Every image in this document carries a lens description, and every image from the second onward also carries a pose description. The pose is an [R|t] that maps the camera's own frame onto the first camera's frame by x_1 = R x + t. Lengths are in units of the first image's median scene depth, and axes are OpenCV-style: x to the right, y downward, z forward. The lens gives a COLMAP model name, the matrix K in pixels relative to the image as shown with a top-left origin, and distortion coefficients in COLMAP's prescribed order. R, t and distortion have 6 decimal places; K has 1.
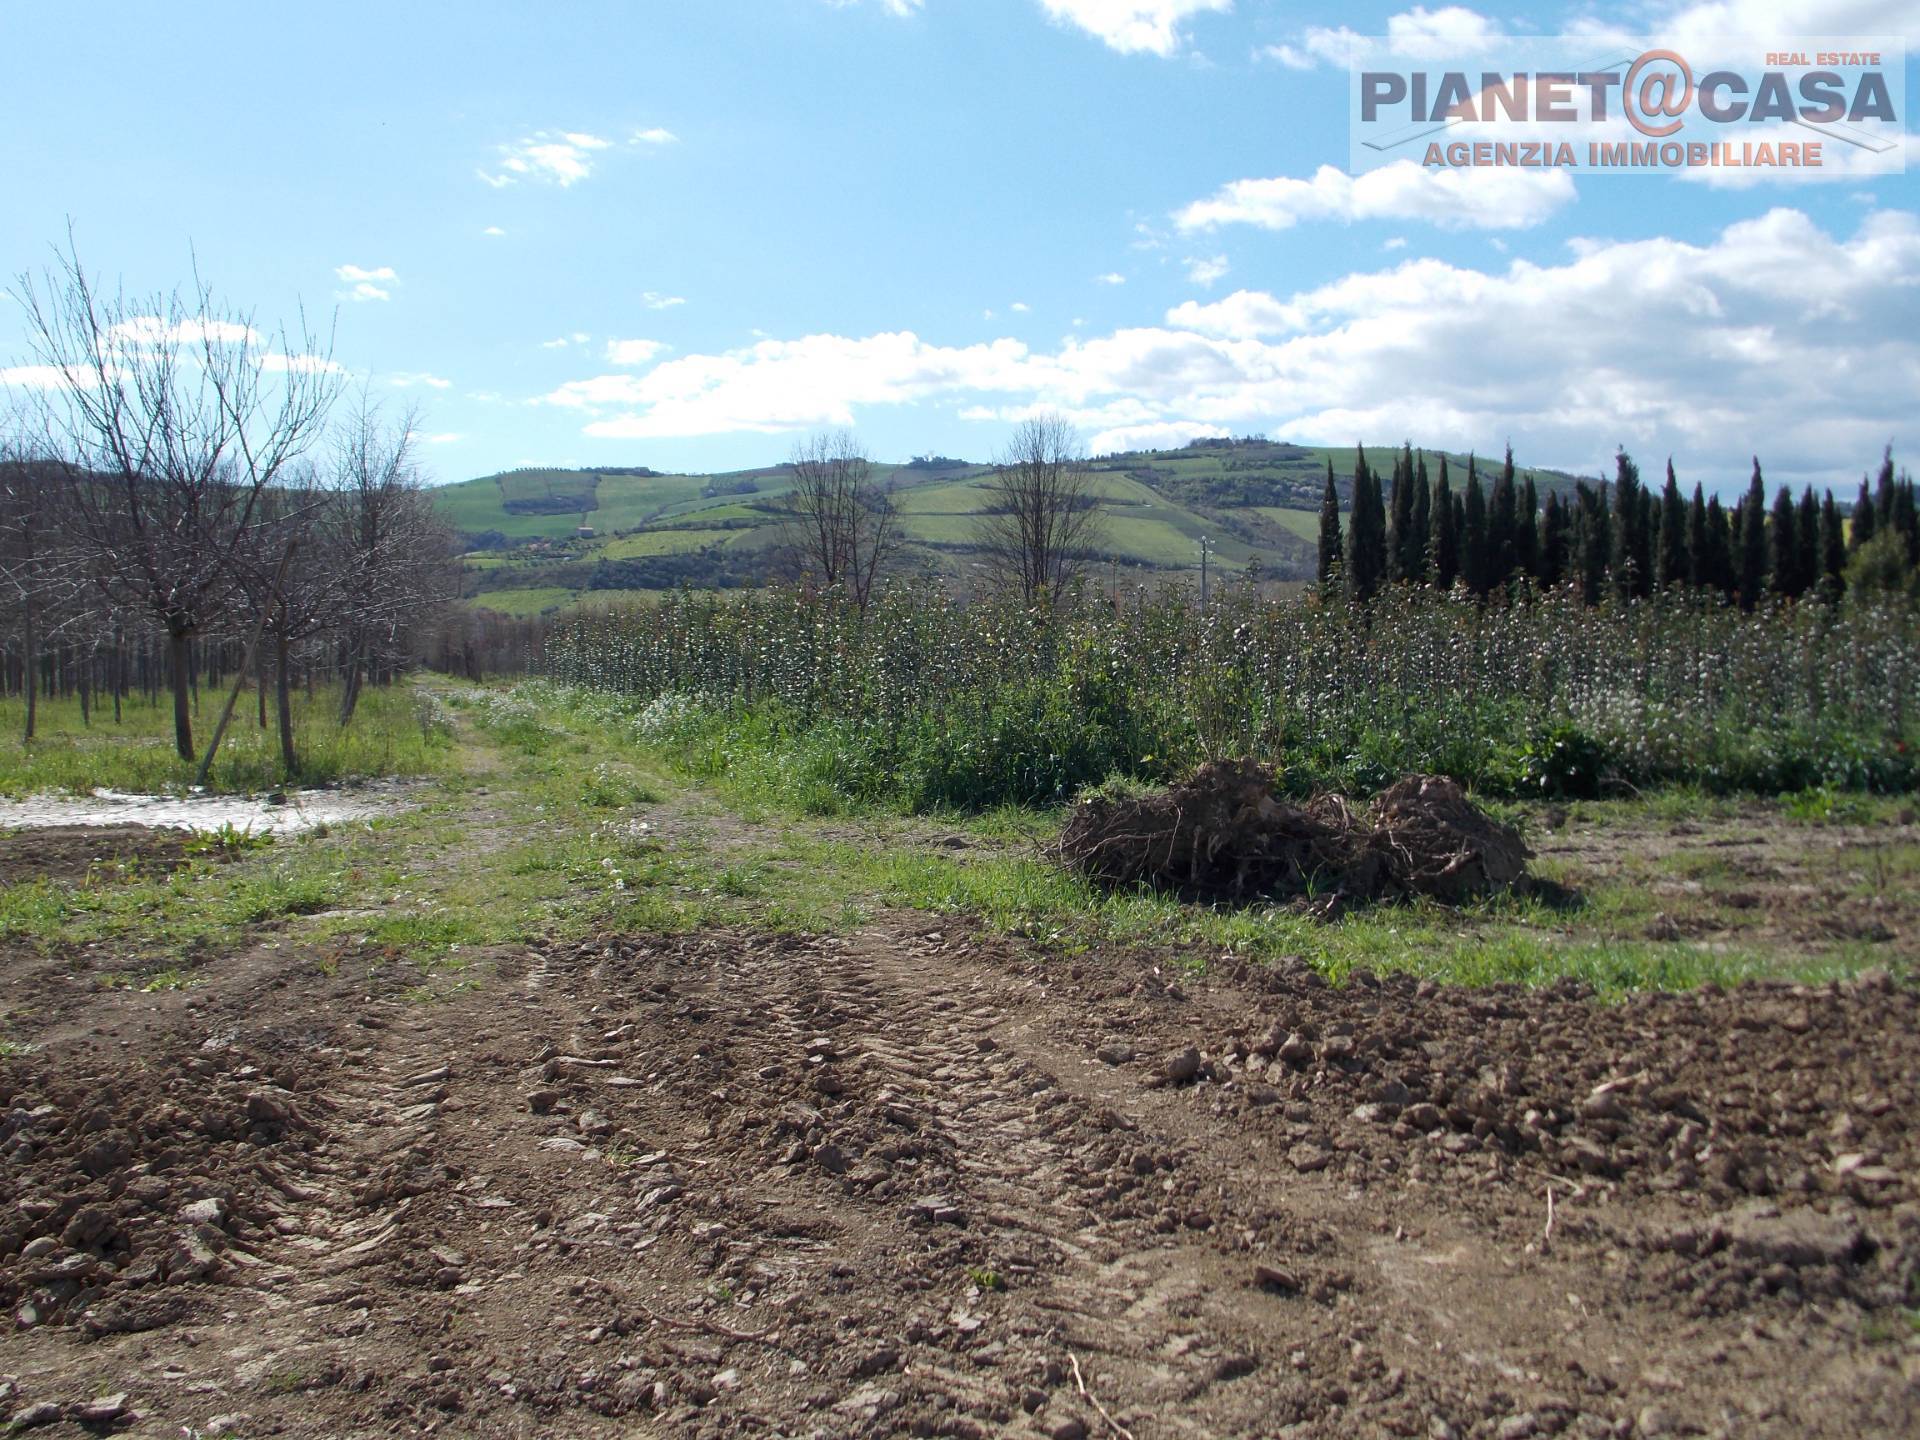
lens RADIAL K [[1466.5, 0, 960.2], [0, 1466.5, 715.2], [0, 0, 1]] dist [0.042982, -0.022188]
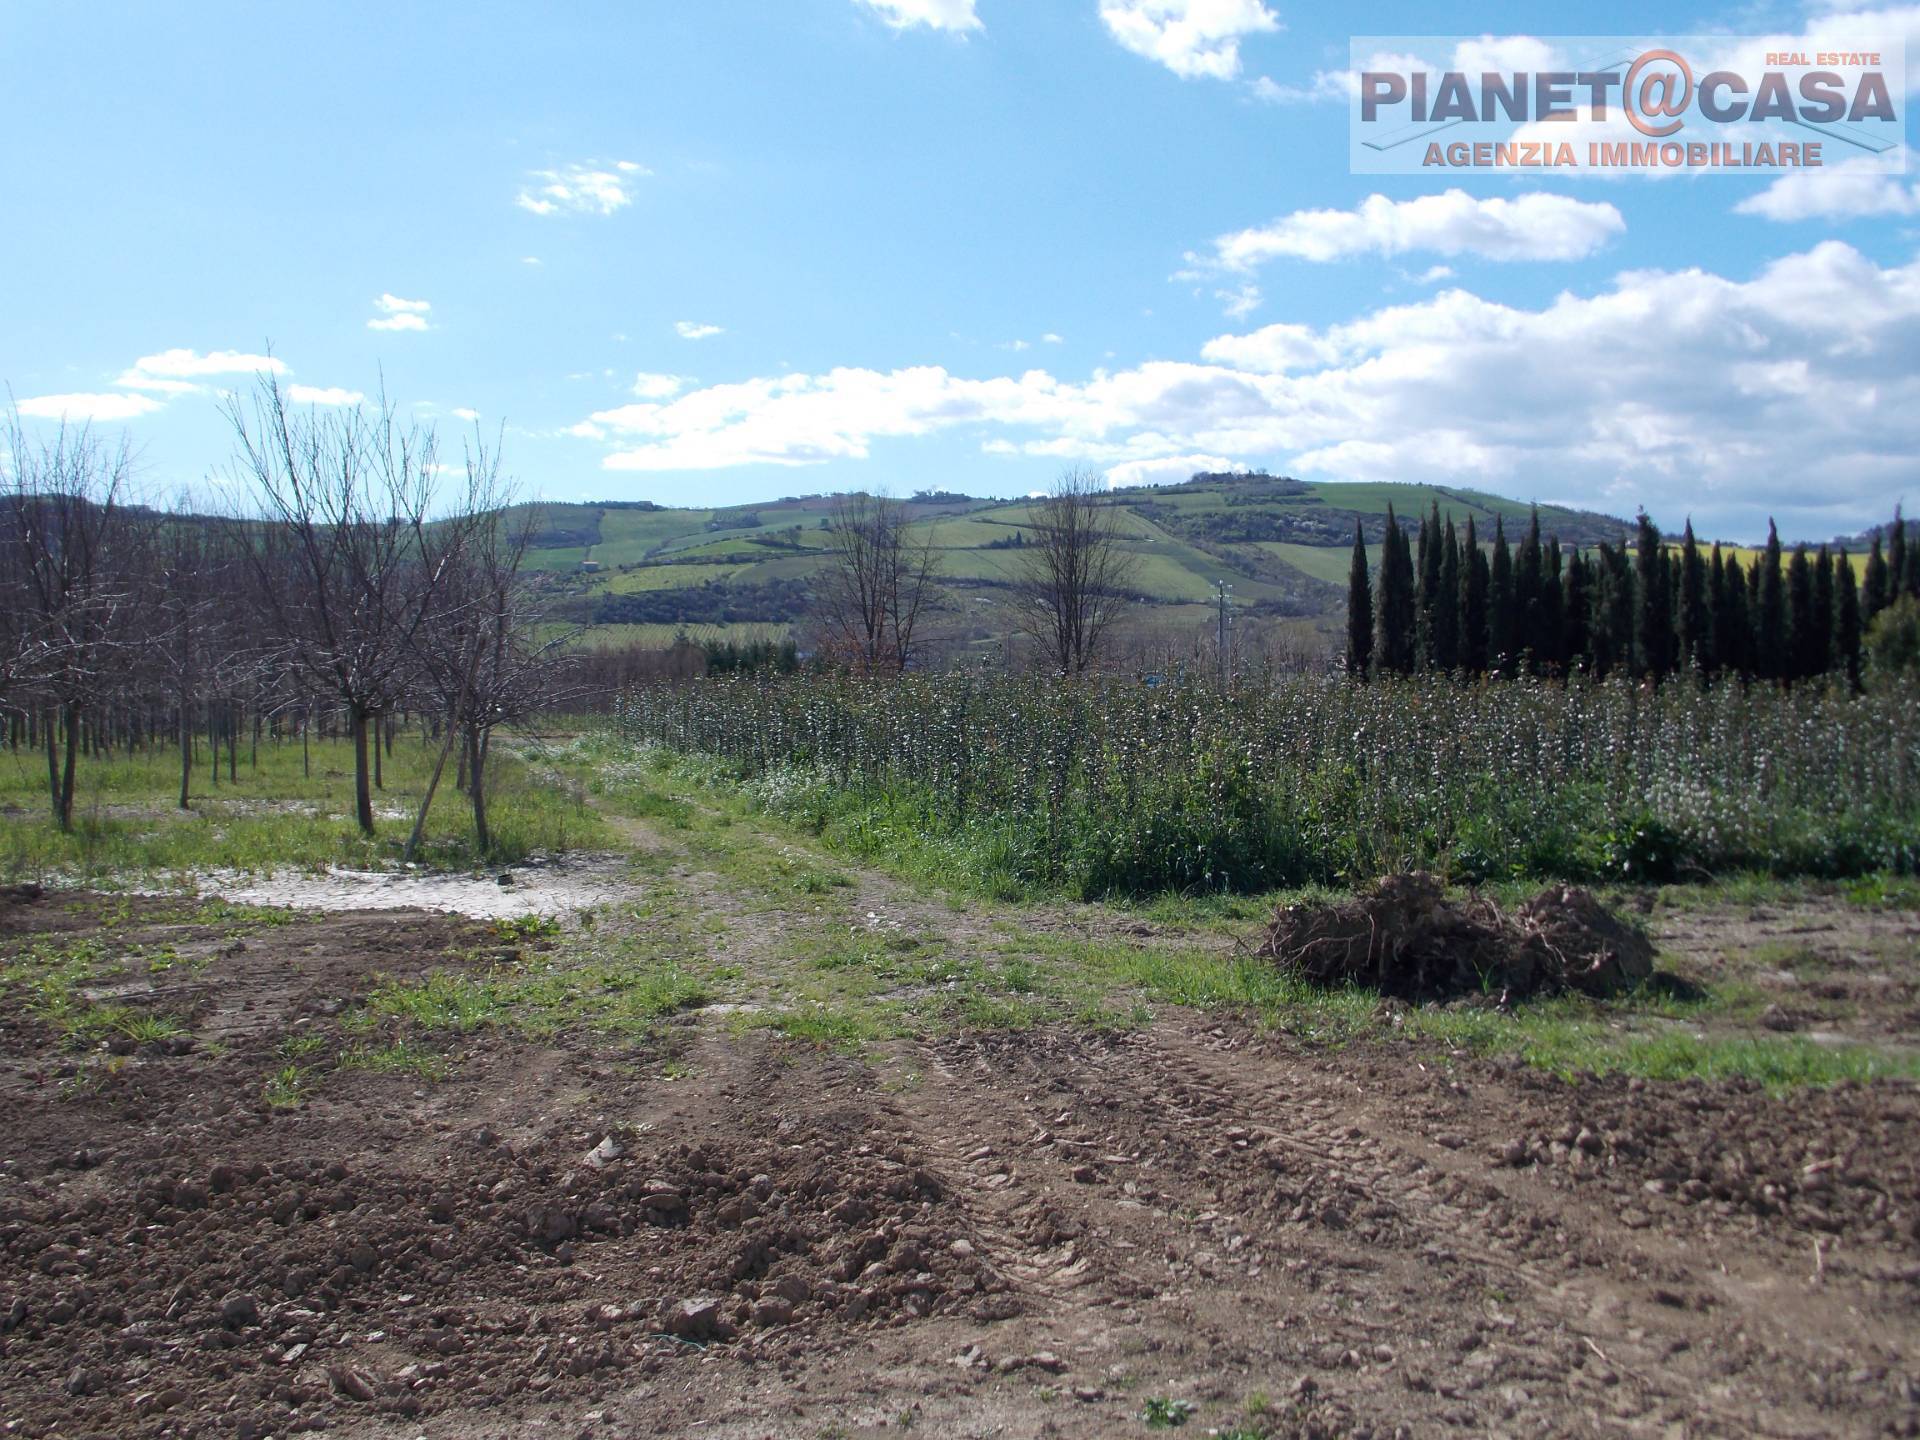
lens RADIAL K [[1466.5, 0, 960.1], [0, 1466.5, 721.5], [0, 0, 1]] dist [0.042982, -0.022188]
pose [[0.999998, 0.001519, -0.001146, -0.128199], [-0.001540, 0.999832, -0.018289, -0.050773], [0.001118, 0.018291, 0.999832, -0.148666]]
